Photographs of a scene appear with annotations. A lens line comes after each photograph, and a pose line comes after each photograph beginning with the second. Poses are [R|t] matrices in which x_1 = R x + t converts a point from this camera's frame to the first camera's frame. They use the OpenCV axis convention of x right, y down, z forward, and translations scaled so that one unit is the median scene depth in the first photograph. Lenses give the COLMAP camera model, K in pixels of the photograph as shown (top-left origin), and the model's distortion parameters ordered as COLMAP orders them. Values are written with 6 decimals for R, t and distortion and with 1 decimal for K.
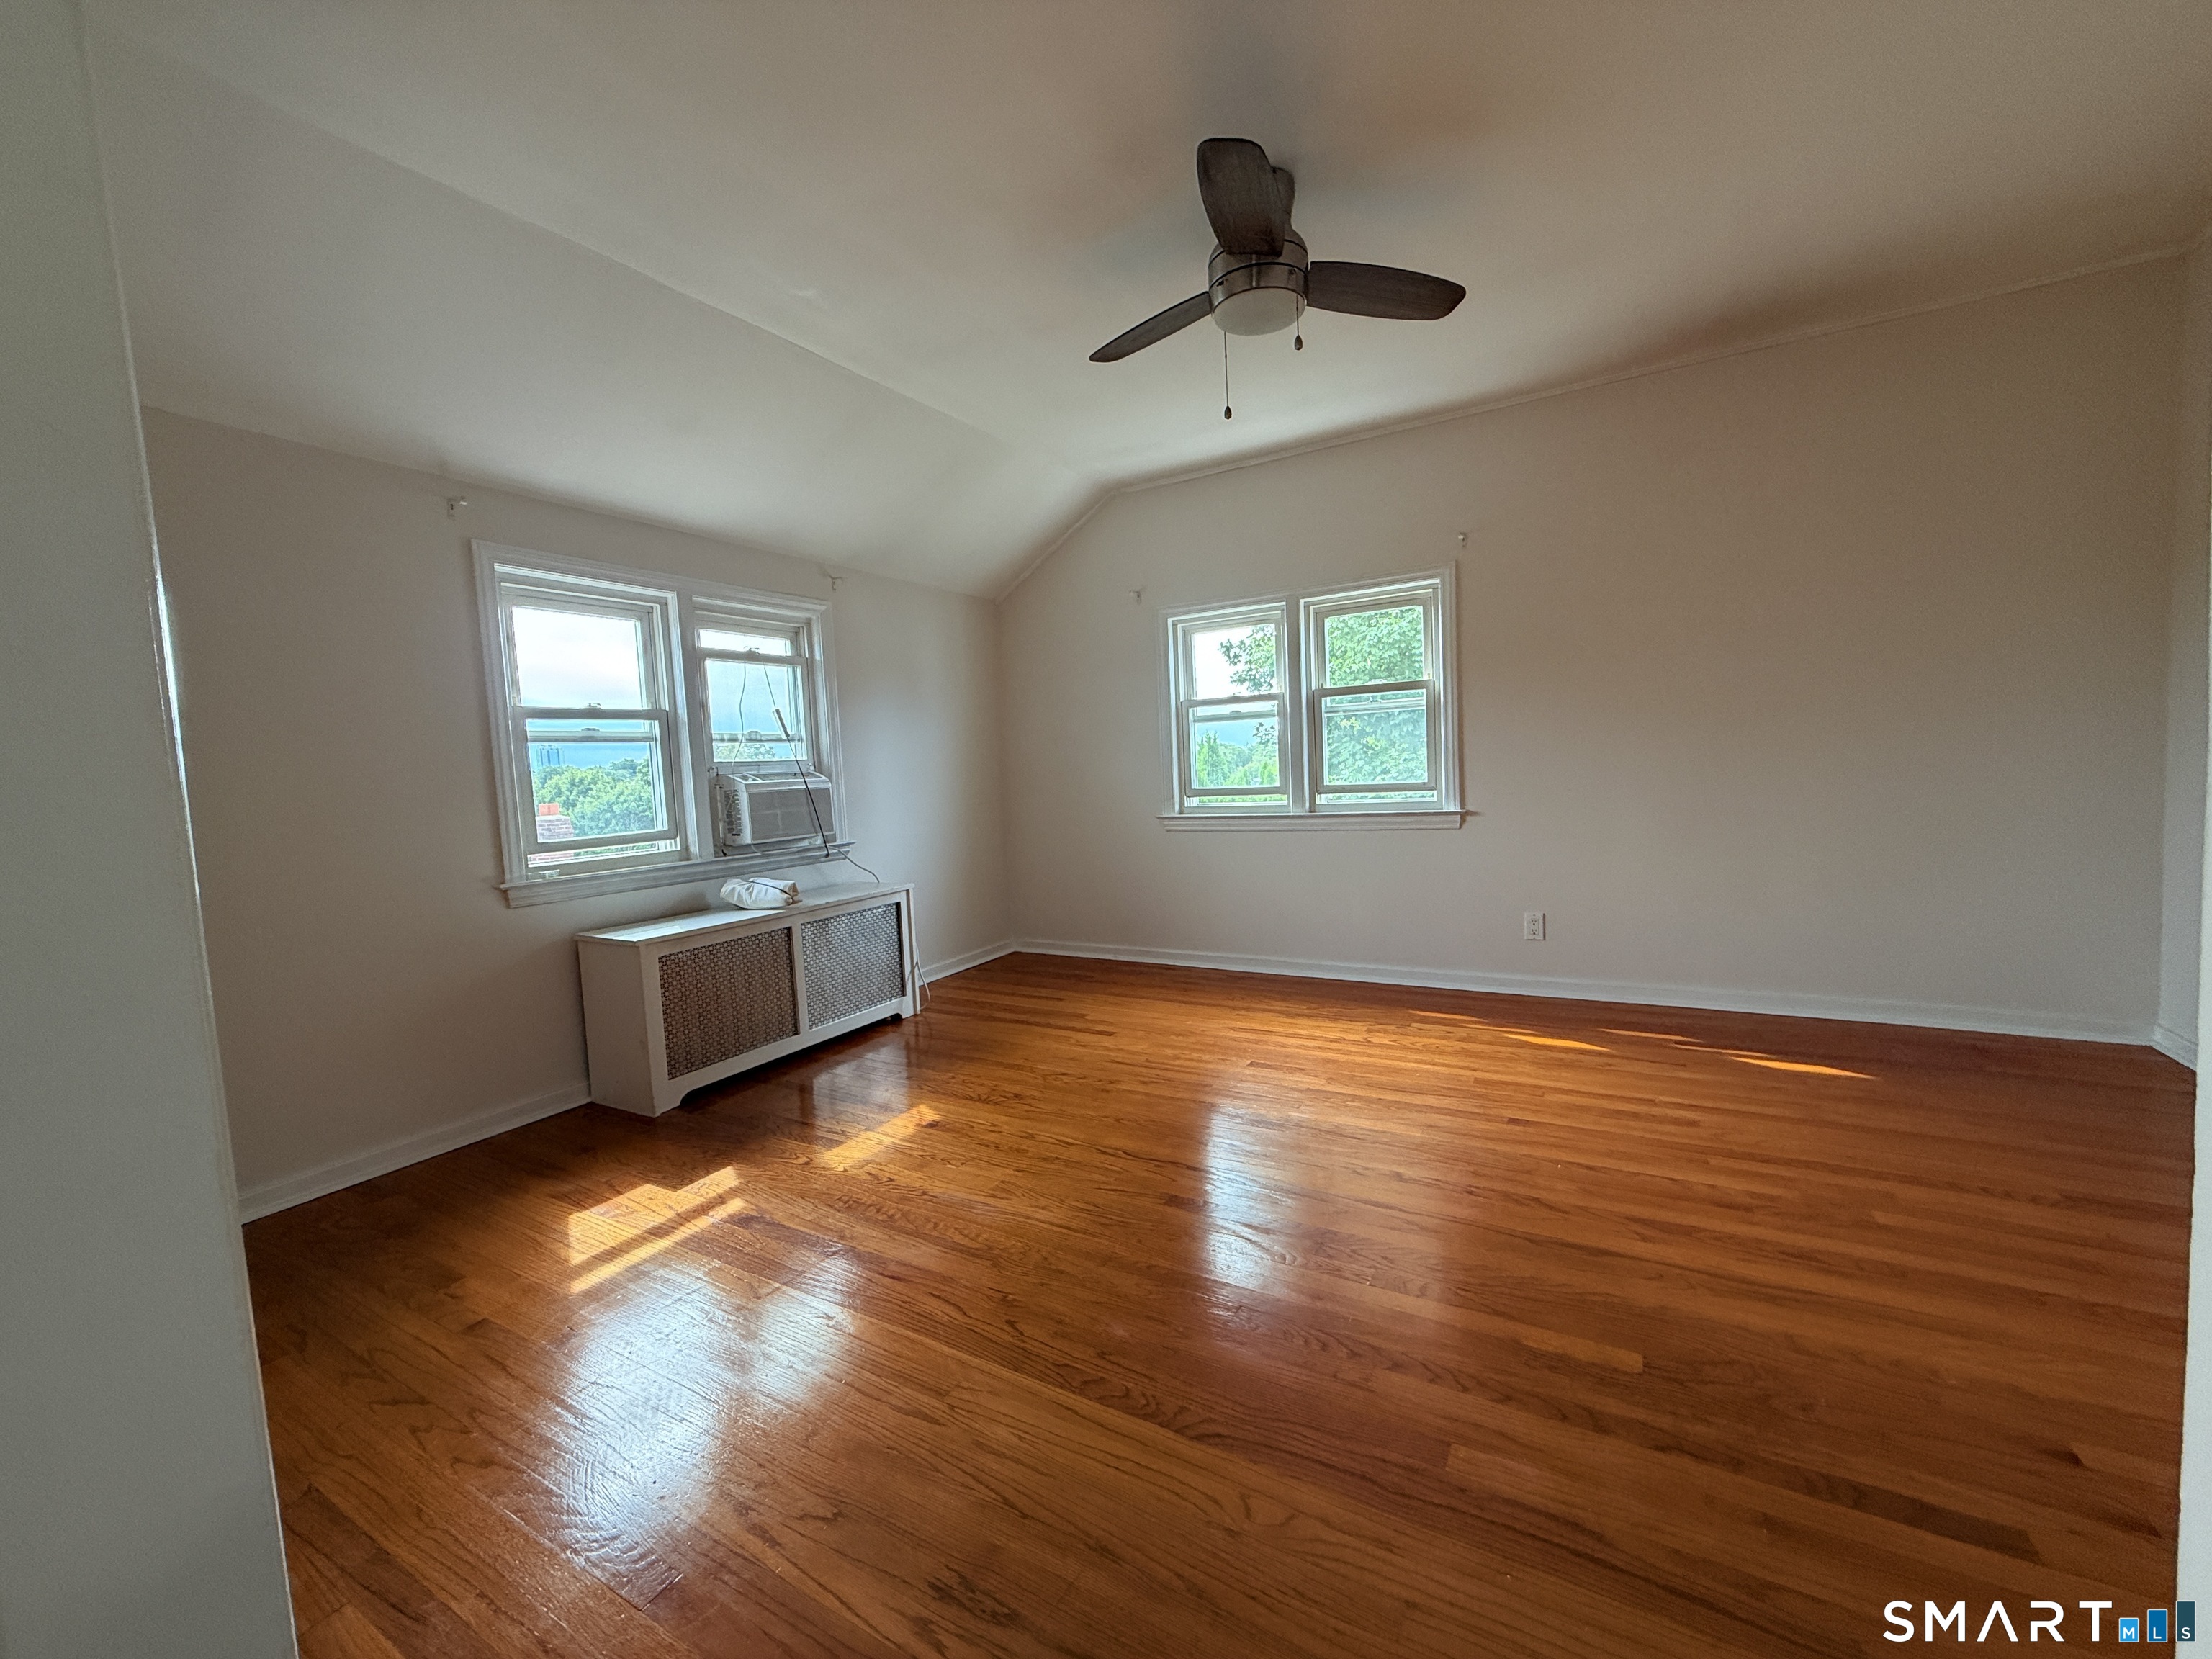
lens RADIAL K [[881.2, 0, 1100.5], [0, 881.2, 828.0], [0, 0, 1]] dist [-0.000887, -0.000109]
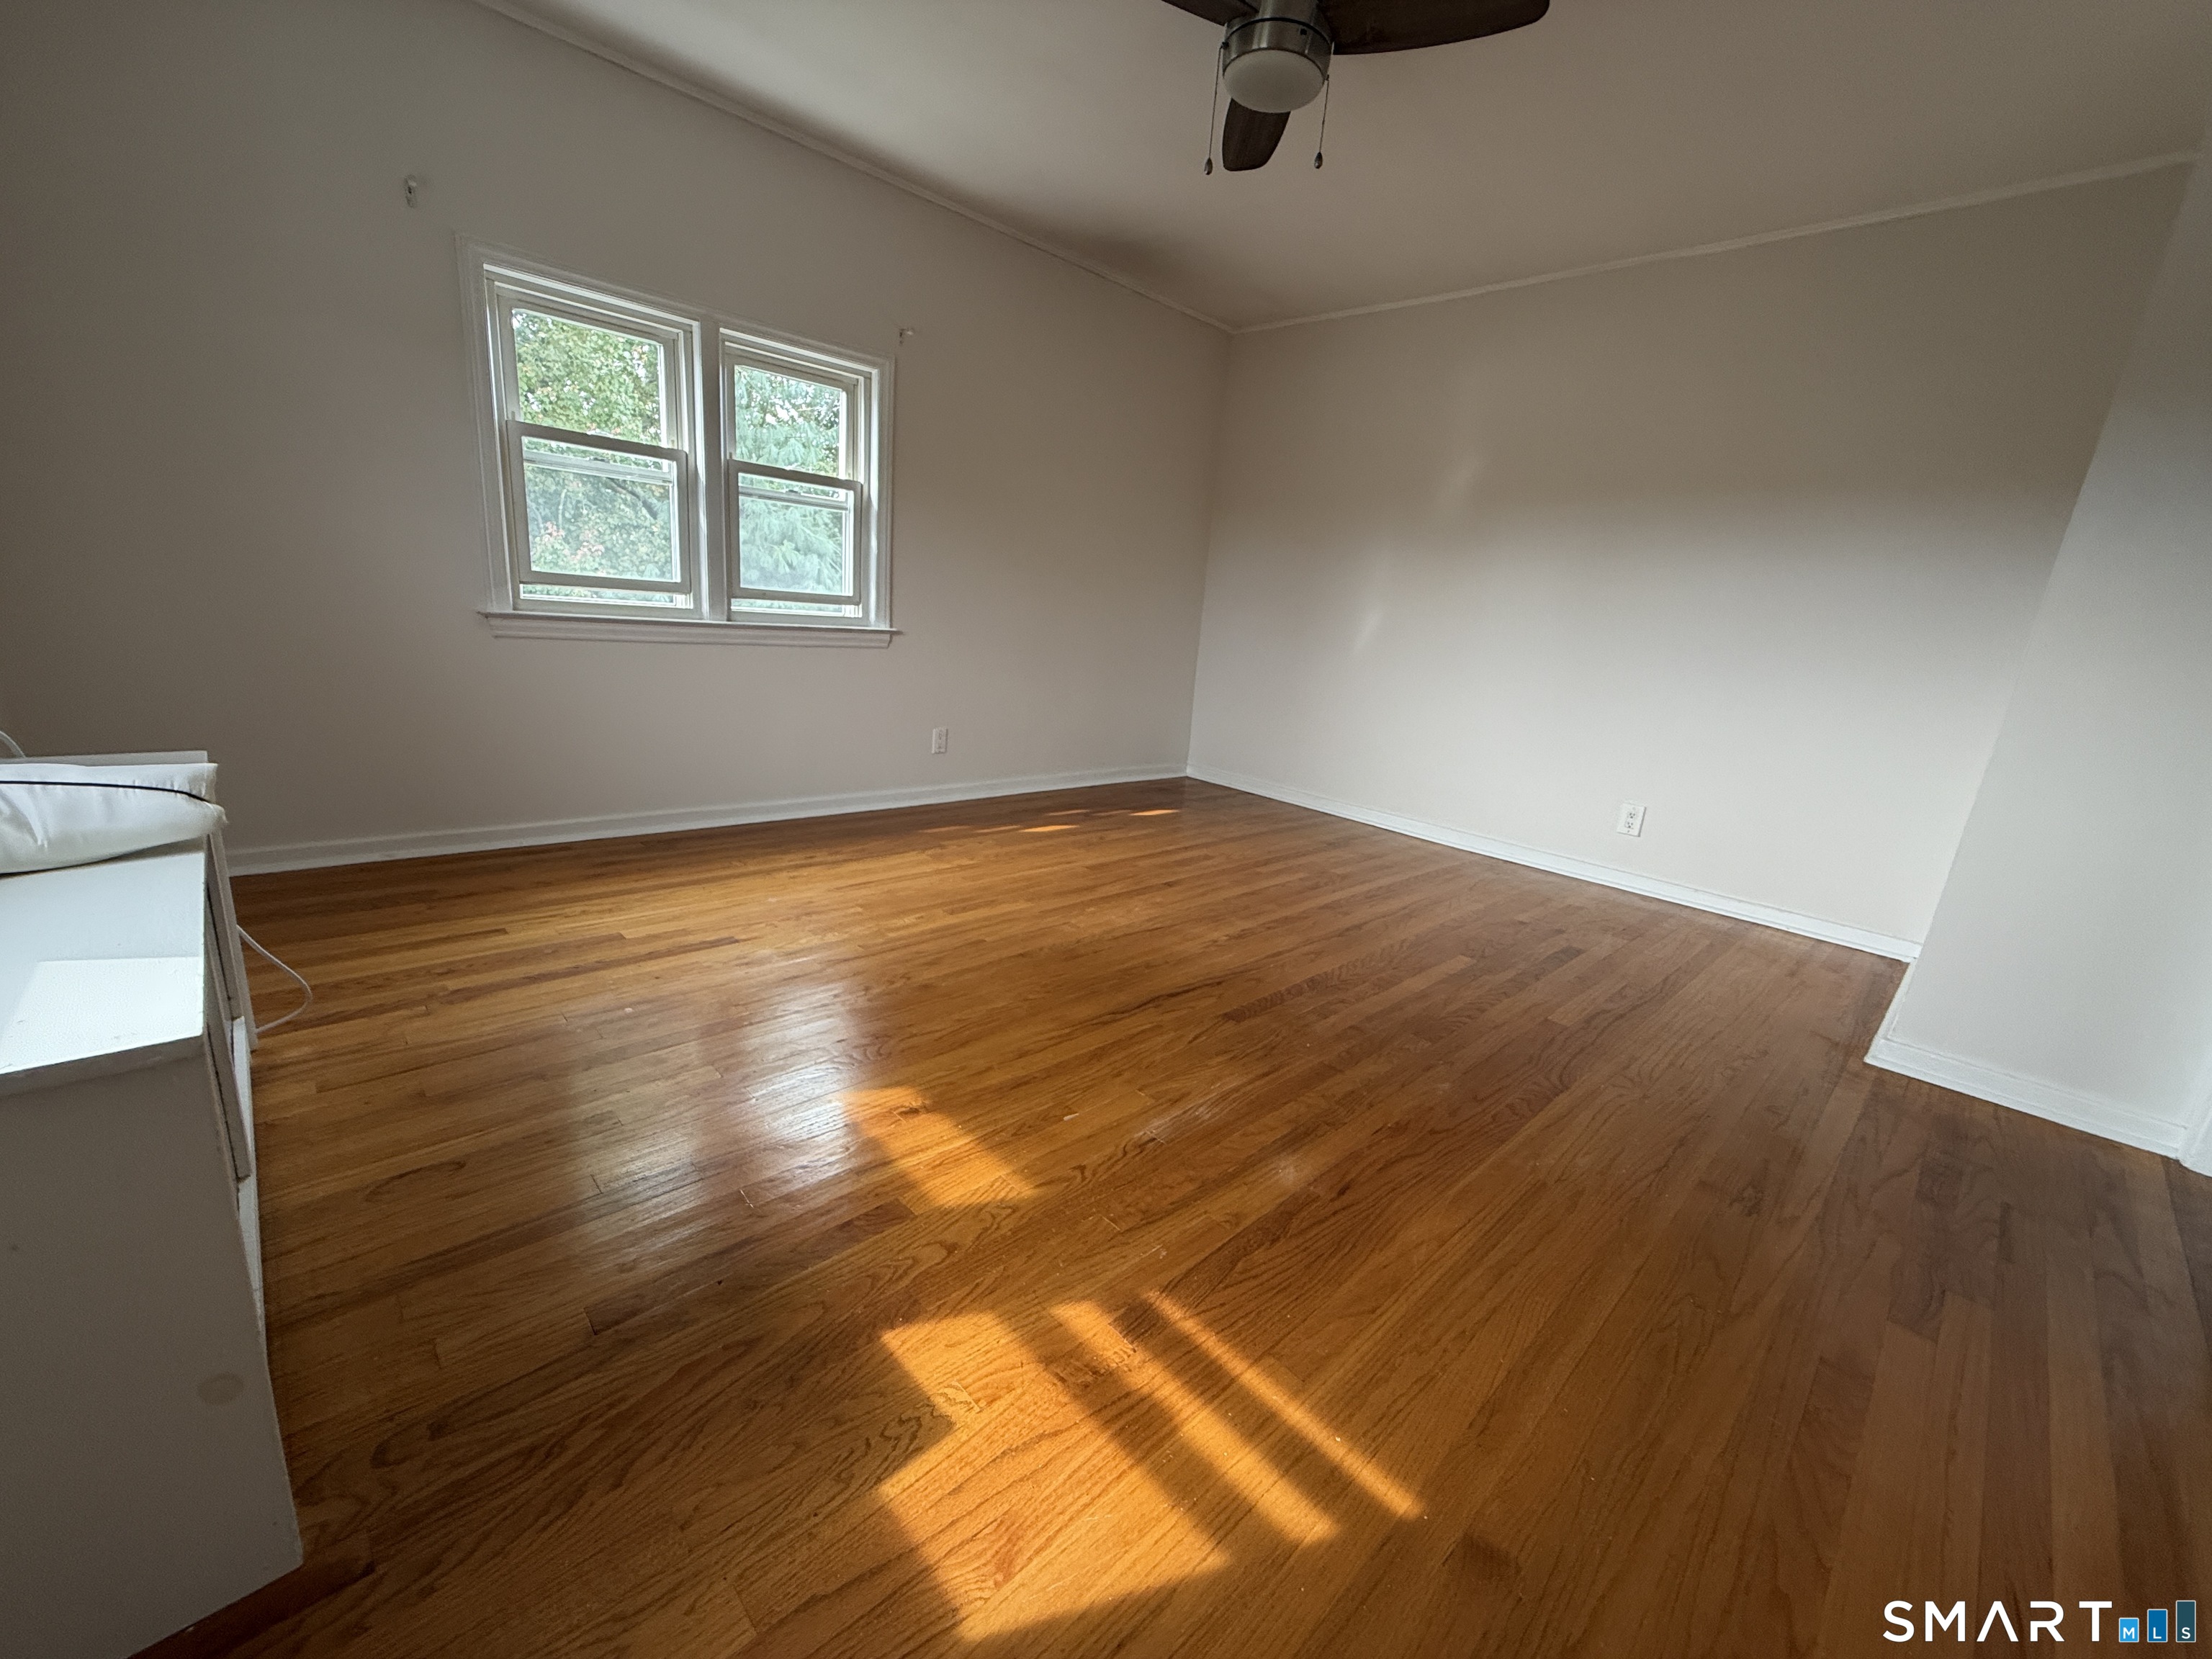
lens RADIAL K [[881.2, 0, 1100.5], [0, 881.2, 828.0], [0, 0, 1]] dist [-0.000887, -0.000109]
pose [[0.265160, -0.168305, 0.949402, -0.539618], [-0.030499, 0.982691, 0.182724, 0.012335], [-0.963722, -0.077407, 0.255438, 0.541104]]
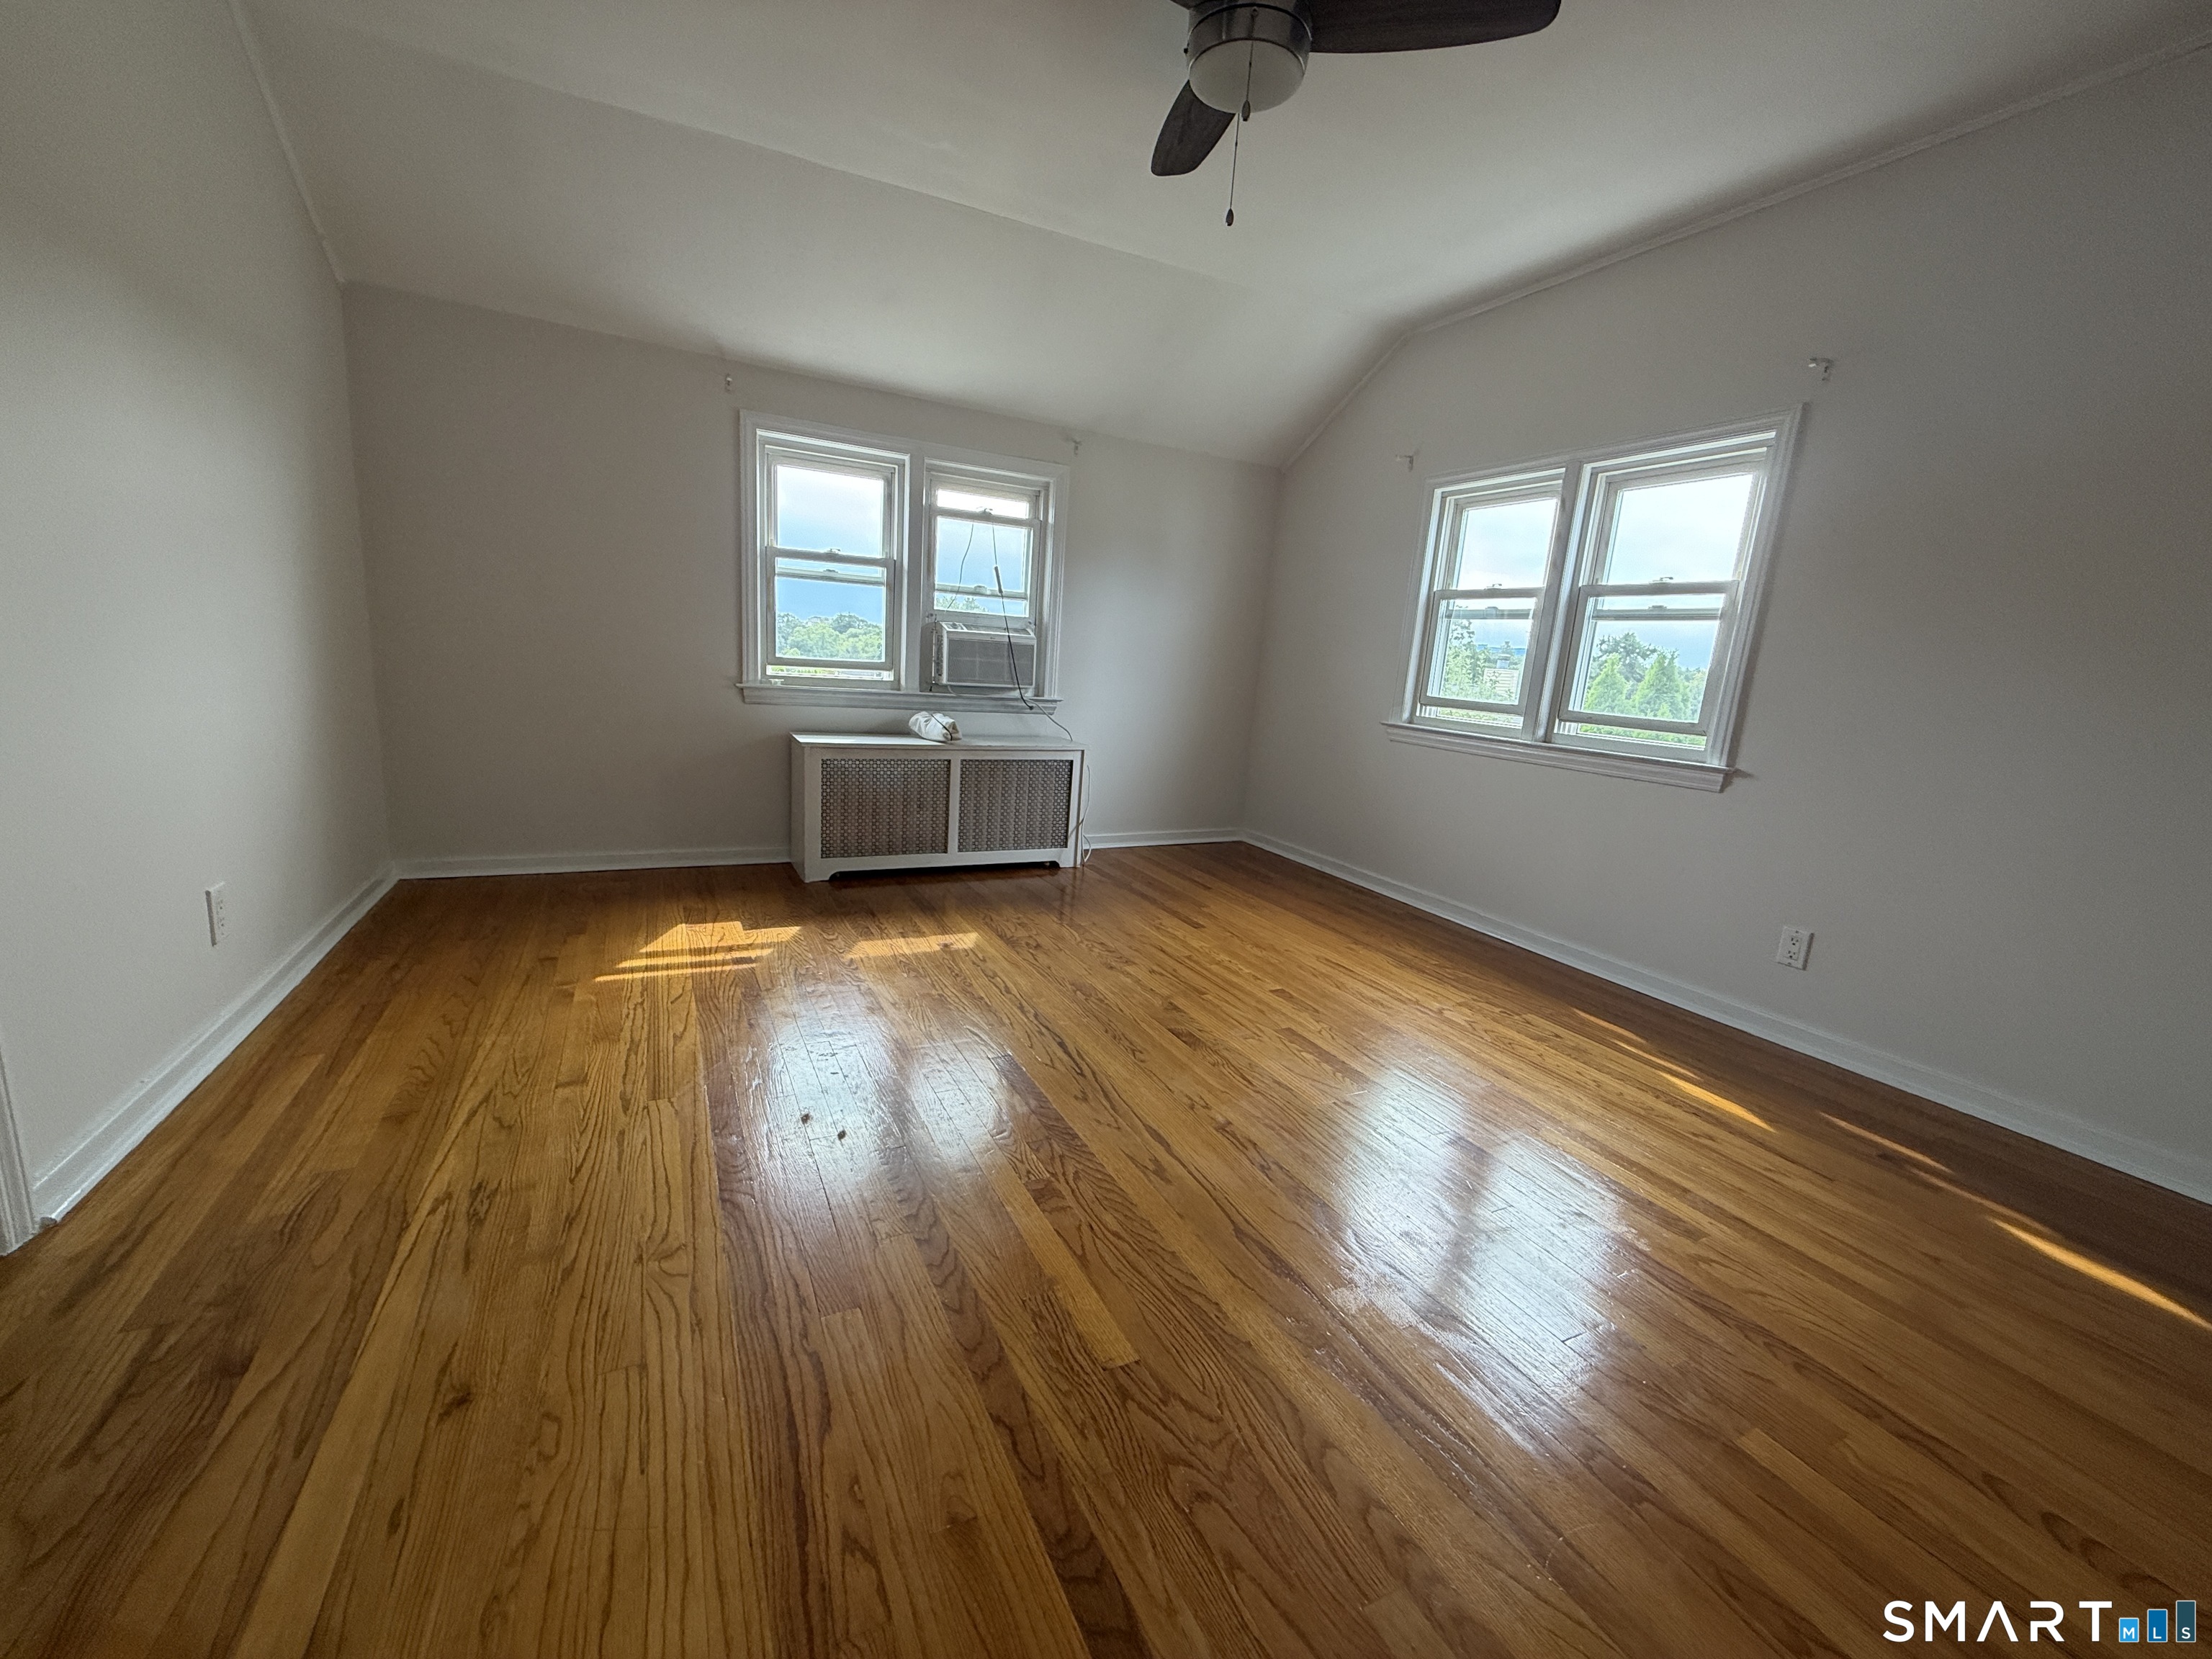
lens RADIAL K [[881.2, 0, 1100.5], [0, 881.2, 828.0], [0, 0, 1]] dist [-0.000887, -0.000109]
pose [[0.833788, 0.210179, -0.510512, 0.386873], [-0.146870, 0.975821, 0.161874, -0.014171], [0.532190, -0.059990, 0.844497, 0.125044]]
